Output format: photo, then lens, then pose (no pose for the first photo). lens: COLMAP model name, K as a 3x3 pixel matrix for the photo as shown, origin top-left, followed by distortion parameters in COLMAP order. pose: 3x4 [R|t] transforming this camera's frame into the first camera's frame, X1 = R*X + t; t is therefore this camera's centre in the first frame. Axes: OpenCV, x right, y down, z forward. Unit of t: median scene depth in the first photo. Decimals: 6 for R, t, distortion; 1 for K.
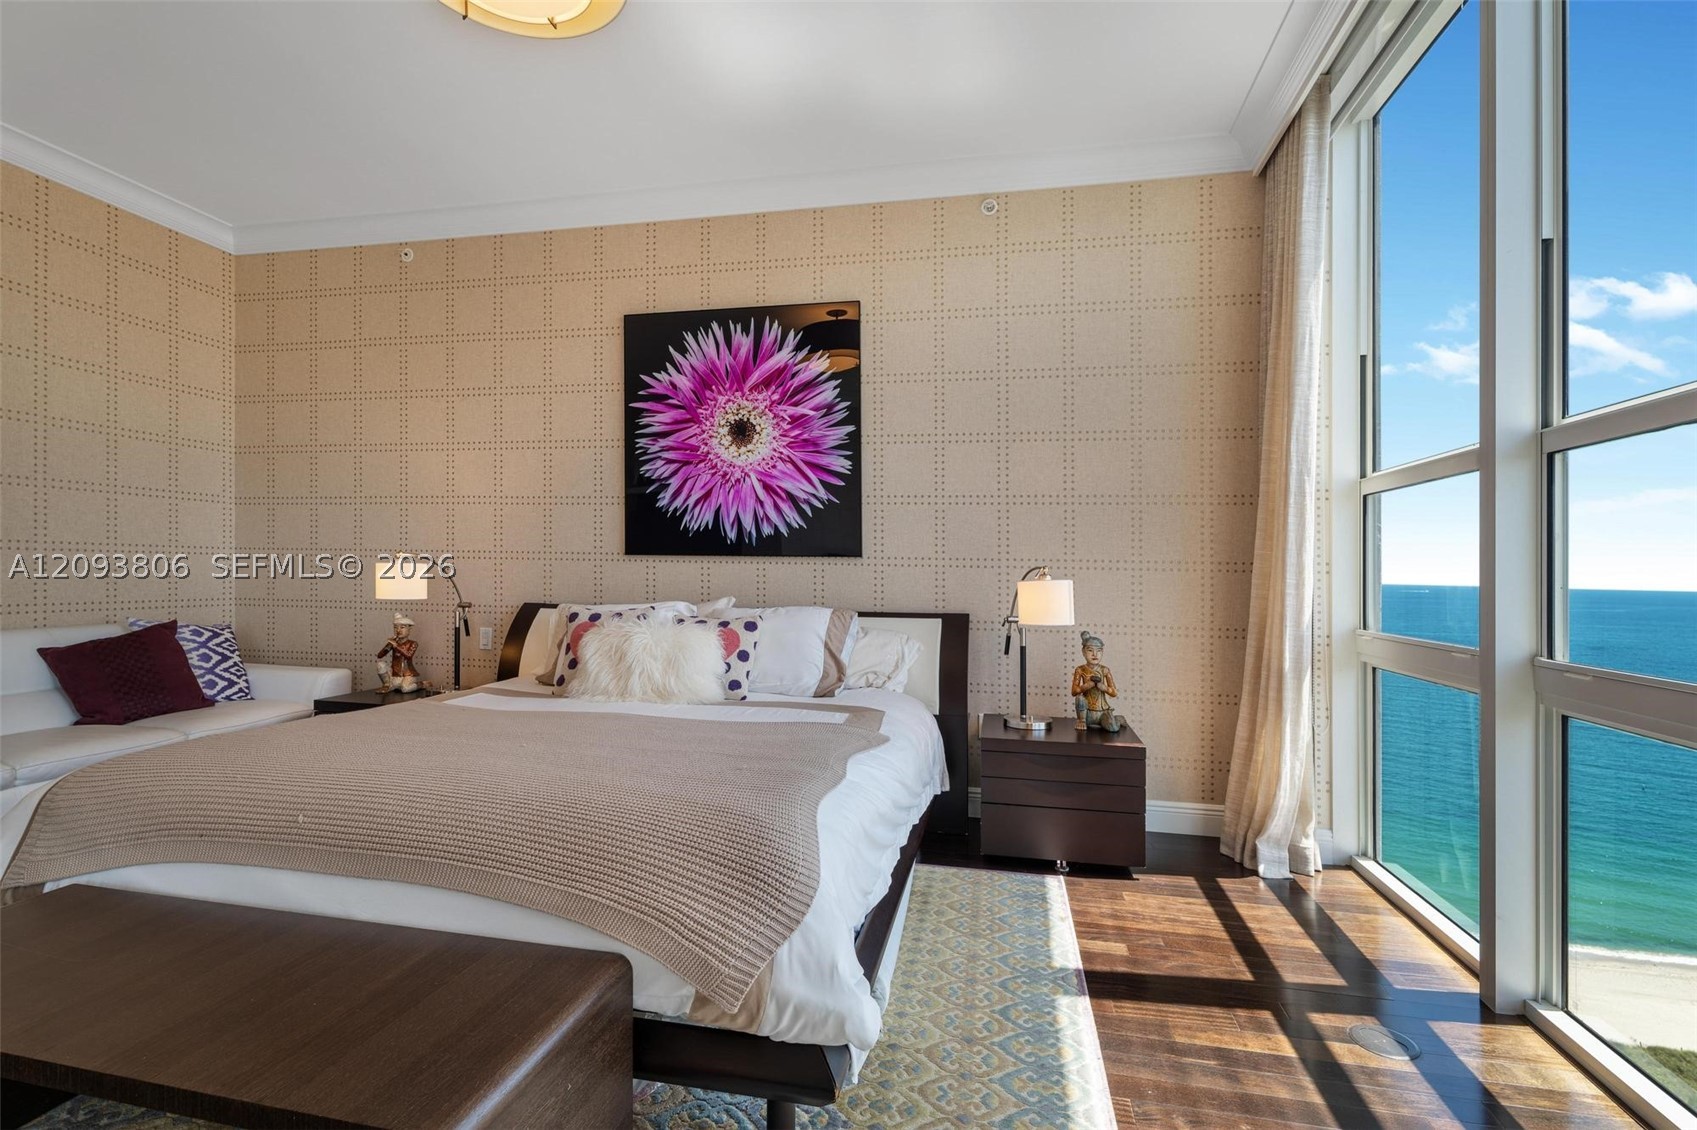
lens RADIAL K [[796.8, 0, 787.6], [0, 796.8, 579.6], [0, 0, 1]] dist [0.007052, 0.000424]
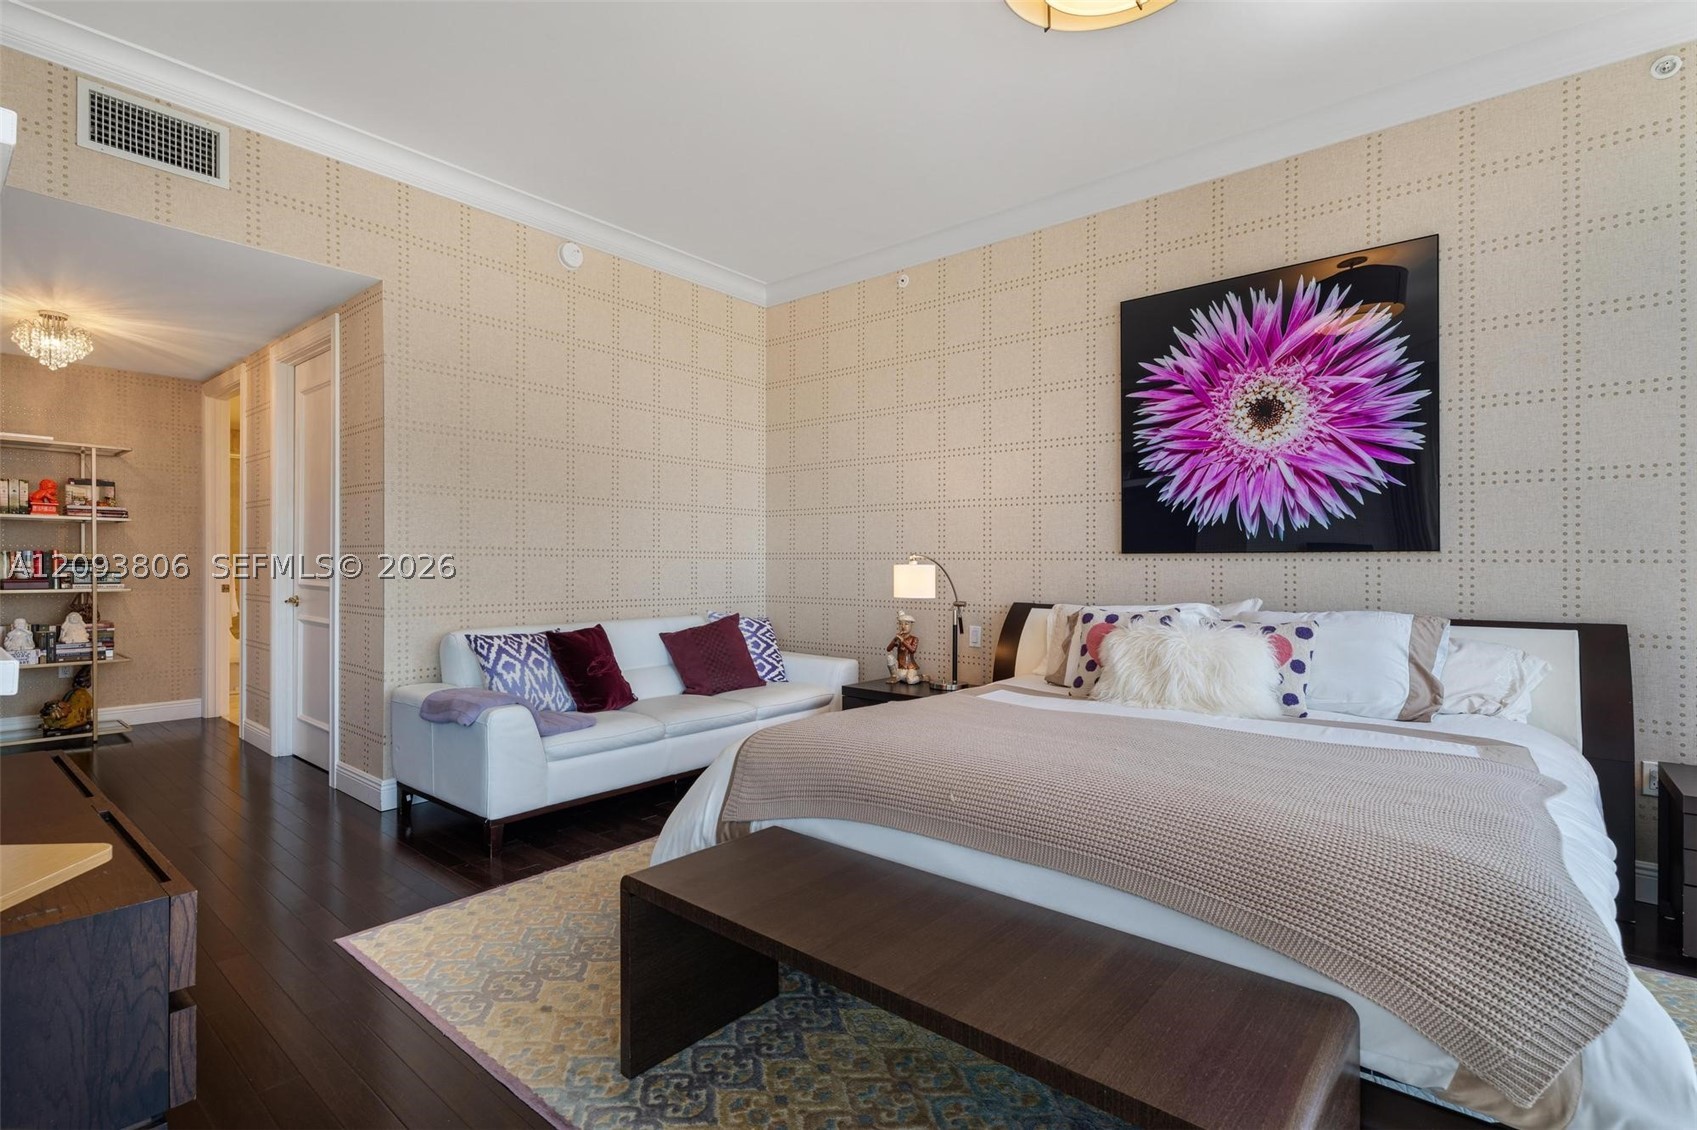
lens RADIAL K [[796.8, 0, 806.2], [0, 796.8, 582.9], [0, 0, 1]] dist [0.007052, 0.000424]
pose [[0.880753, 0.000454, -0.473577, -0.088662], [0.001767, 0.999989, 0.004244, -0.000763], [0.473573, -0.004575, 0.880742, -0.021142]]
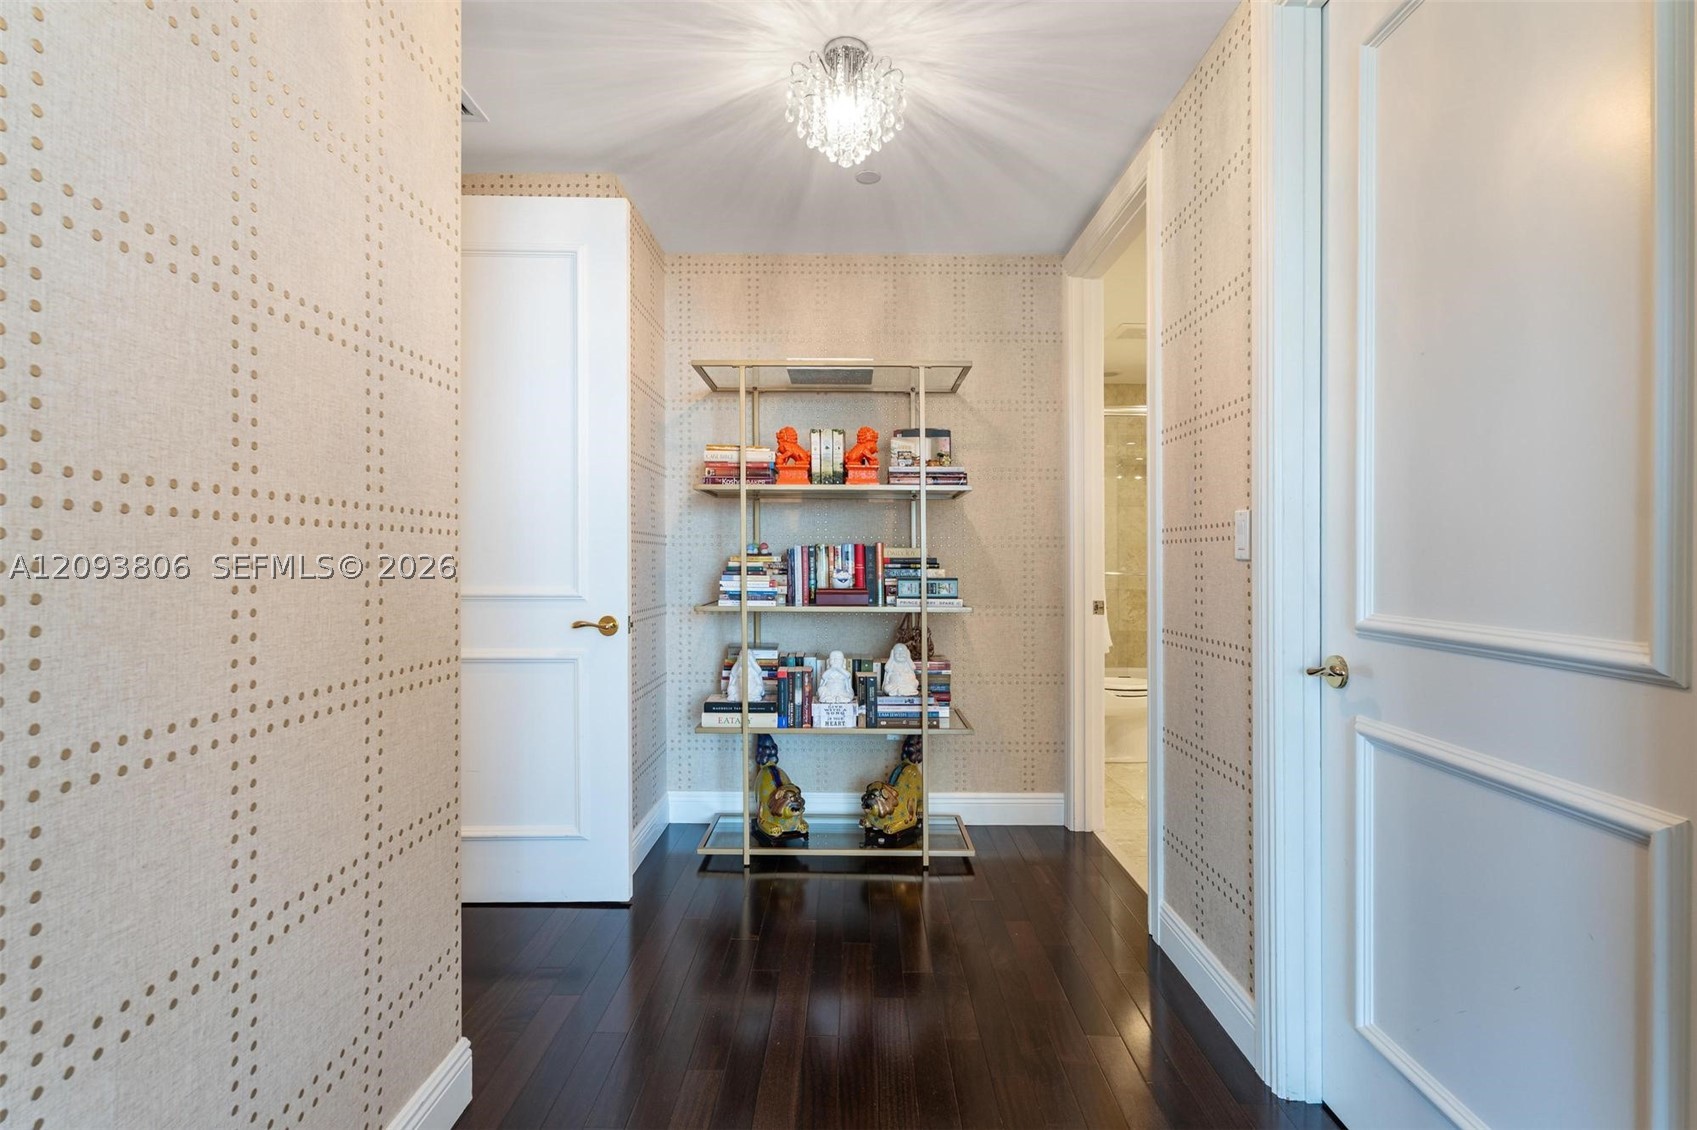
lens RADIAL K [[796.8, 0, 854.8], [0, 796.8, 554.5], [0, 0, 1]] dist [0.007052, 0.000424]
pose [[0.229780, -0.019581, -0.973045, -0.666099], [0.002043, 0.999805, -0.019637, -0.014960], [0.973240, 0.002524, 0.229776, 0.207742]]
